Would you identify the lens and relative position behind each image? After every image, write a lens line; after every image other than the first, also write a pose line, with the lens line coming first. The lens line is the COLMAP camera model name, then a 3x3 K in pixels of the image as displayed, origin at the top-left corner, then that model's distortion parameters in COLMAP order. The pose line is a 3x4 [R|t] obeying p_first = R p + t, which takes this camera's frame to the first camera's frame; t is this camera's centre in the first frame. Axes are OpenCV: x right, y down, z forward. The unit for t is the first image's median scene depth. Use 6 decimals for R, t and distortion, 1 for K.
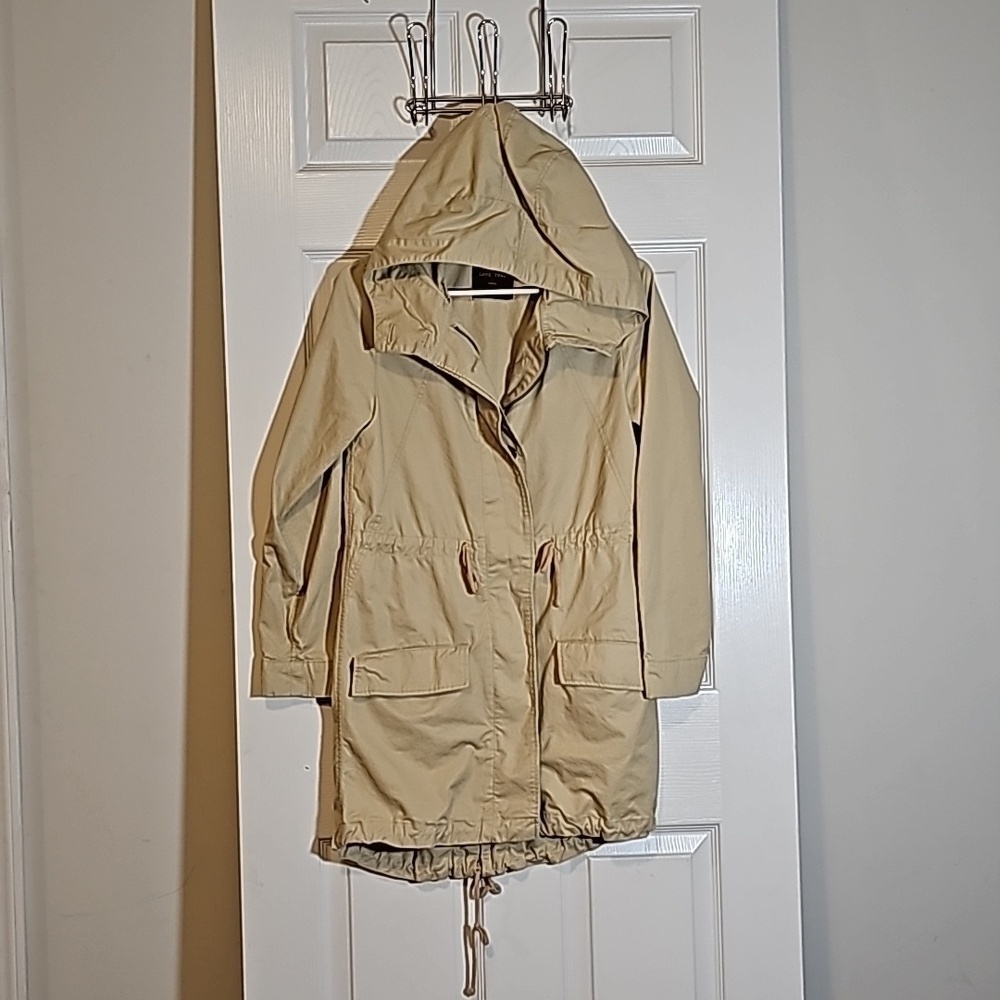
lens RADIAL K [[1451.7, 0, 499.0], [0, 1451.7, 546.2], [0, 0, 1]] dist [0.158681, -0.522925]
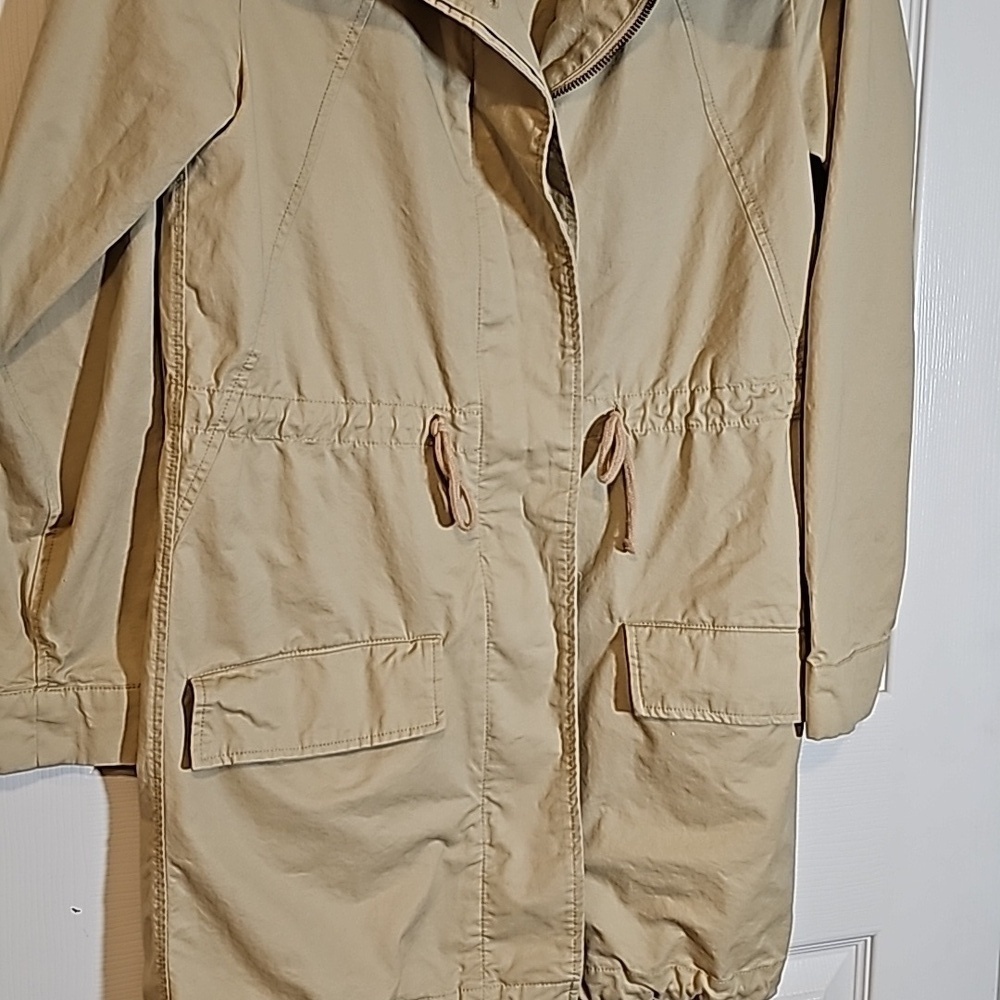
lens RADIAL K [[1451.7, 0, 499.0], [0, 1451.7, 546.2], [0, 0, 1]] dist [0.158681, -0.522925]
pose [[0.965158, -0.019632, 0.260931, -0.123617], [-0.023818, 0.986451, 0.162320, -0.035895], [-0.260582, -0.162880, 0.951613, 0.563131]]
